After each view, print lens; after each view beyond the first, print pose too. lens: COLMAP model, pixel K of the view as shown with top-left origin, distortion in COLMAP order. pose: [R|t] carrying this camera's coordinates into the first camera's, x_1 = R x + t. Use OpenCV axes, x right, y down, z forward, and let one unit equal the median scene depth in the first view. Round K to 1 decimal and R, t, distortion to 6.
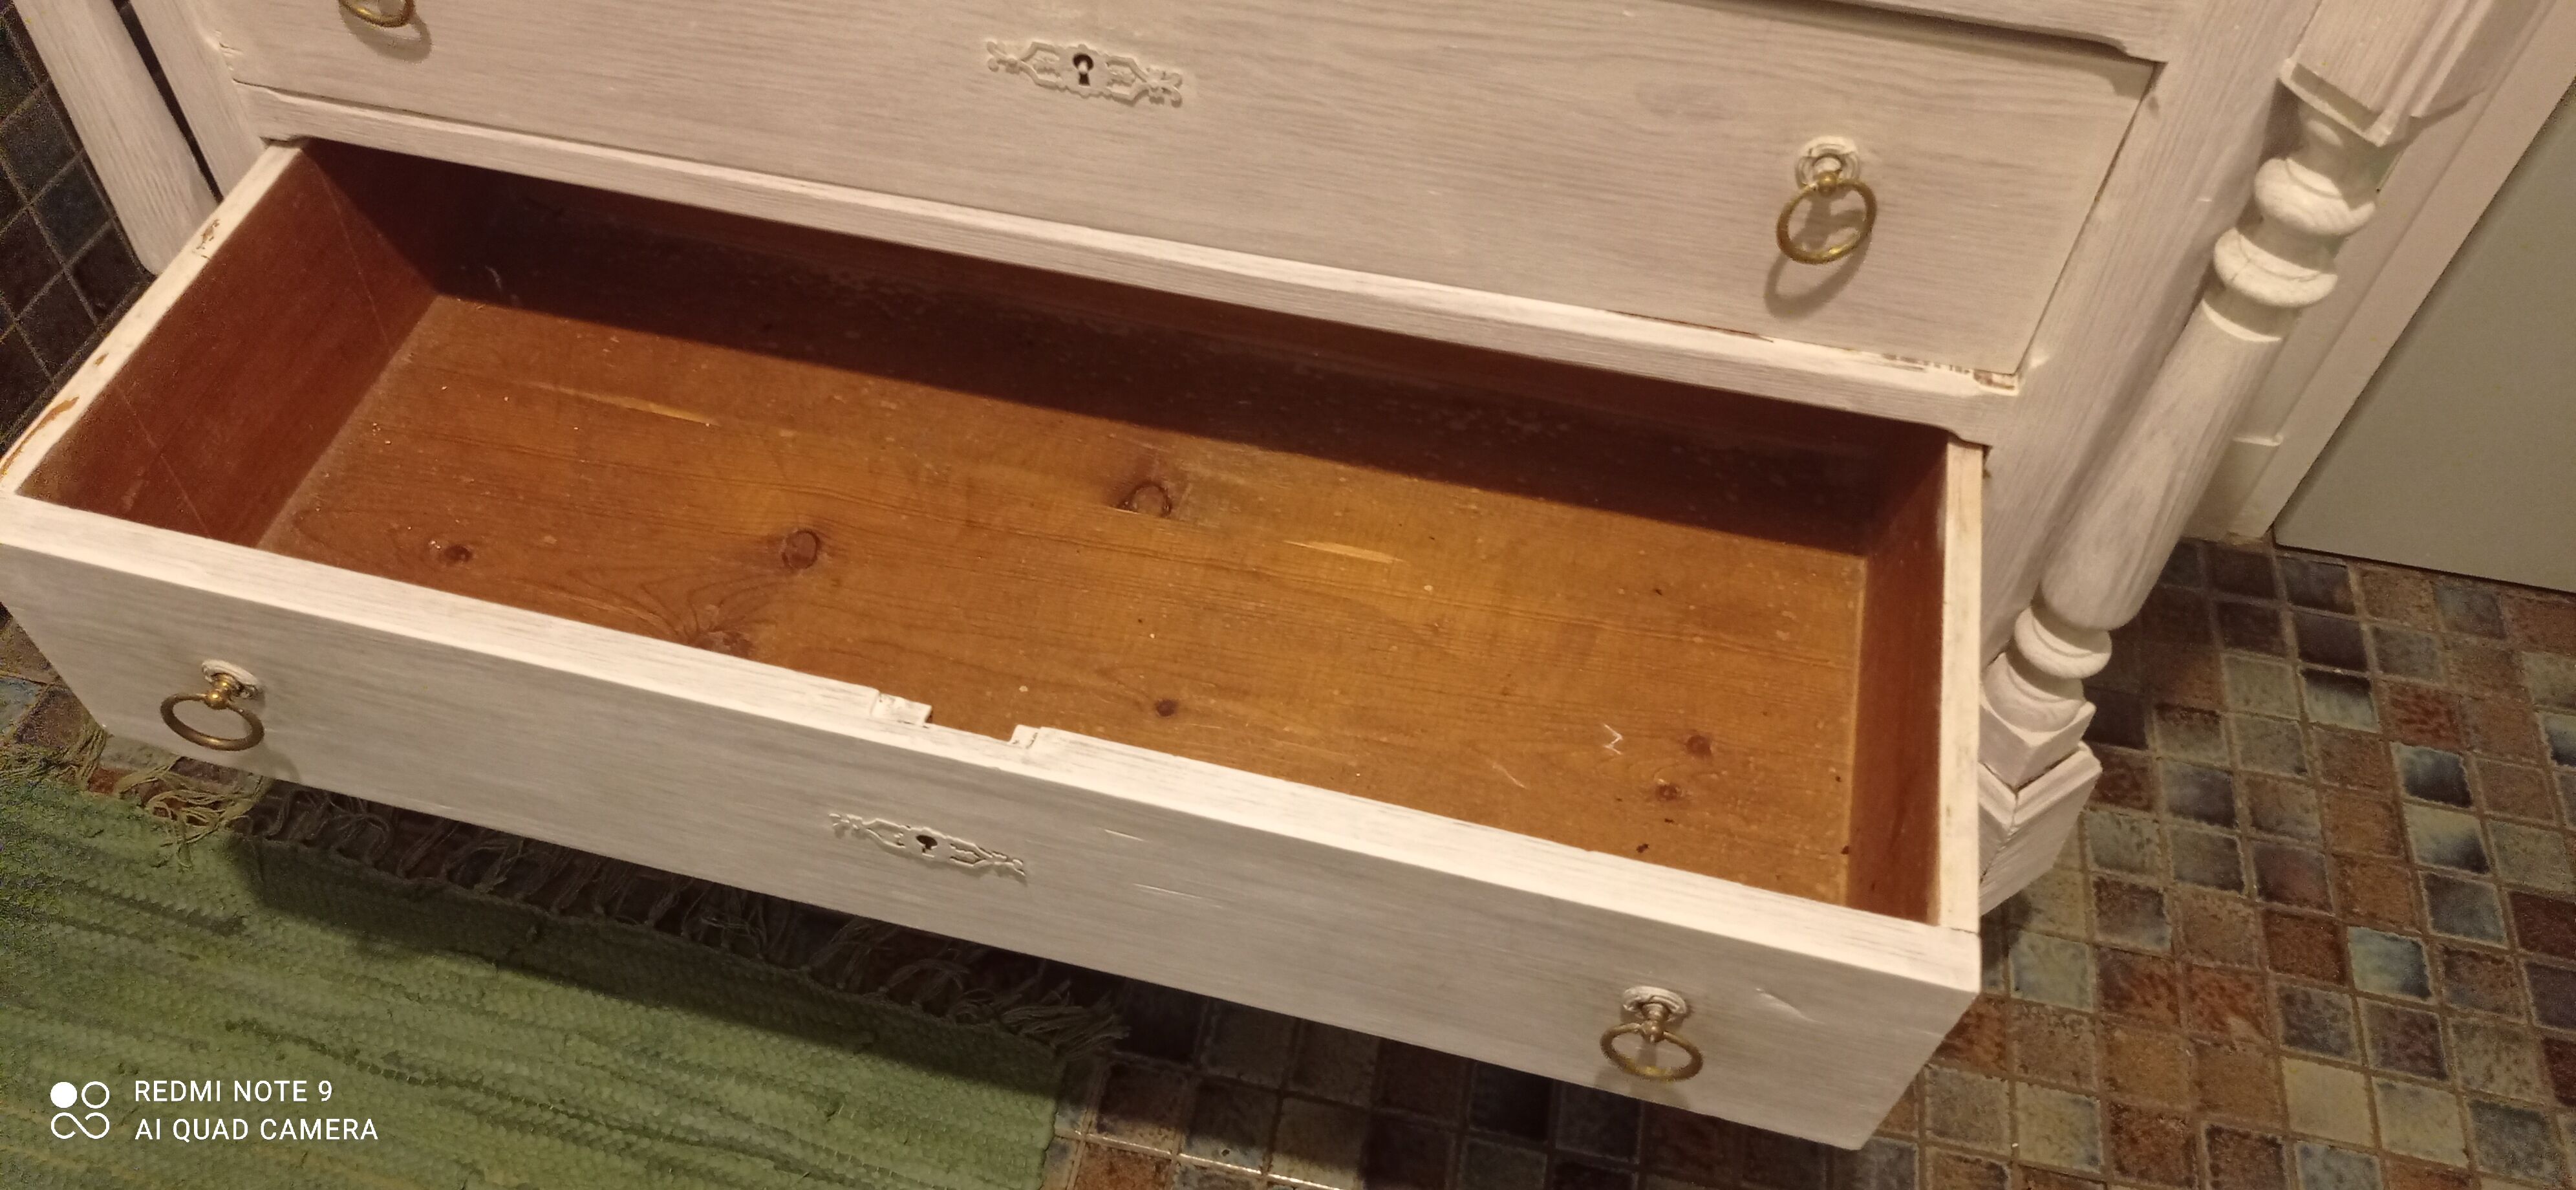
lens RADIAL K [[1925.8, 0, 1261.1], [0, 1925.8, 618.0], [0, 0, 1]] dist [0.022341, -0.016657]
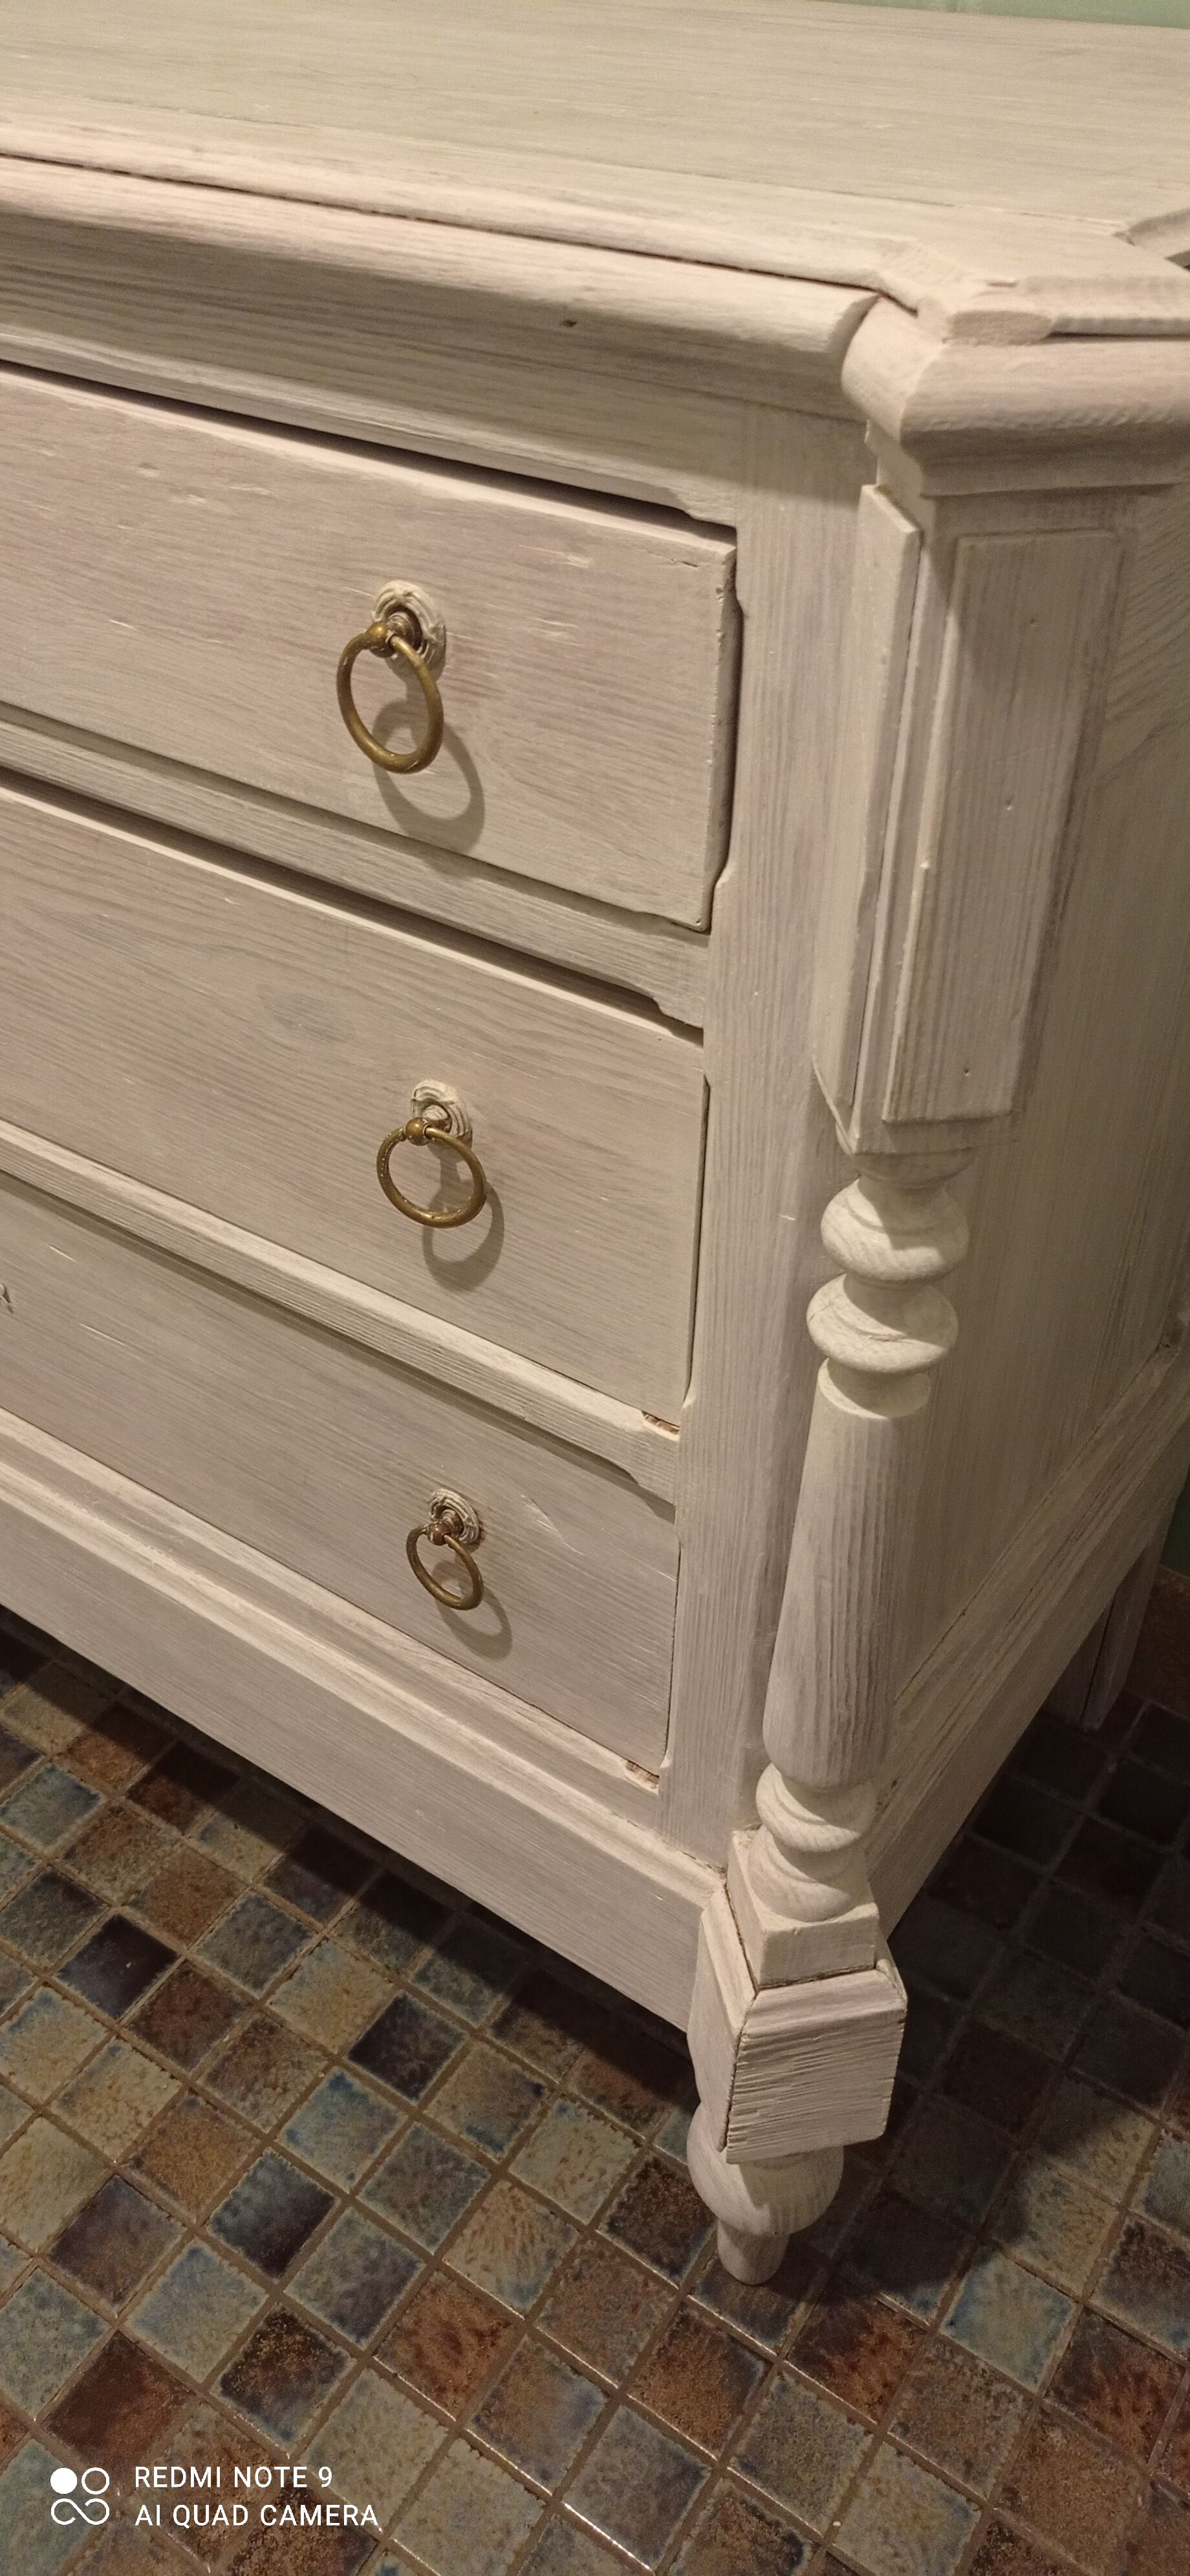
lens RADIAL K [[1925.8, 0, 588.1], [0, 1925.8, 1298.4], [0, 0, 1]] dist [0.022341, -0.016657]
pose [[0.924992, 0.222321, -0.308160, 0.427217], [-0.283883, 0.943395, -0.171512, -0.019440], [0.252586, 0.246129, 0.935746, 0.156449]]
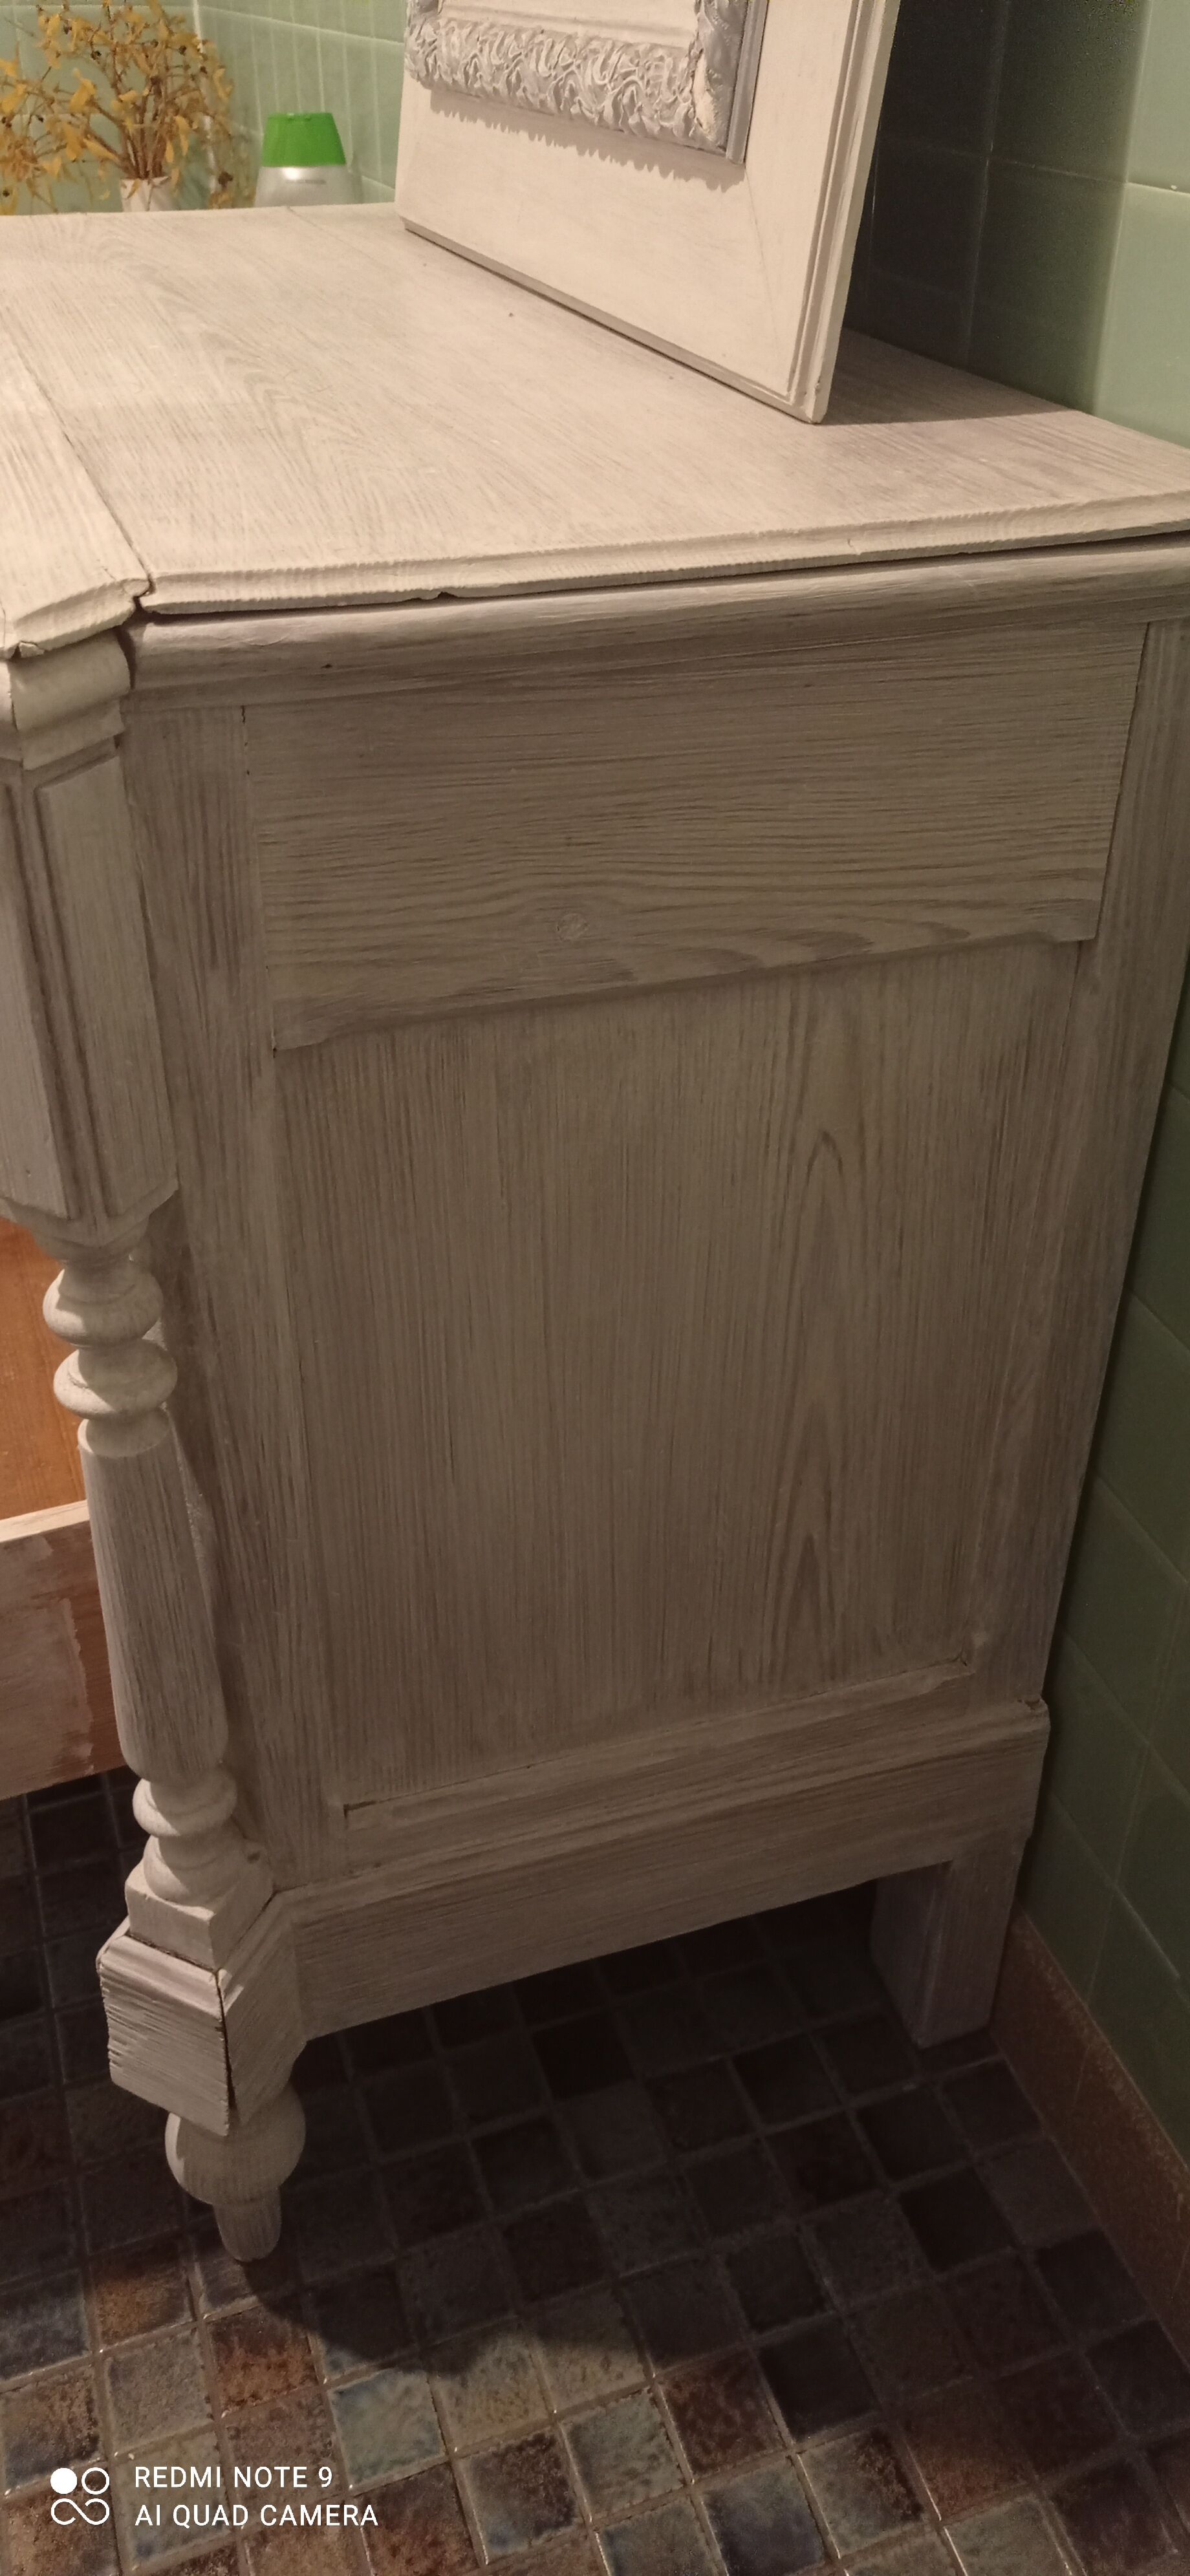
lens RADIAL K [[1925.8, 0, 599.4], [0, 1925.8, 1312.6], [0, 0, 1]] dist [0.022341, -0.016657]
pose [[0.512119, 0.467589, -0.720482, 0.872566], [-0.656440, 0.754035, 0.022767, -0.259007], [0.553914, 0.461294, 0.693100, 0.294822]]
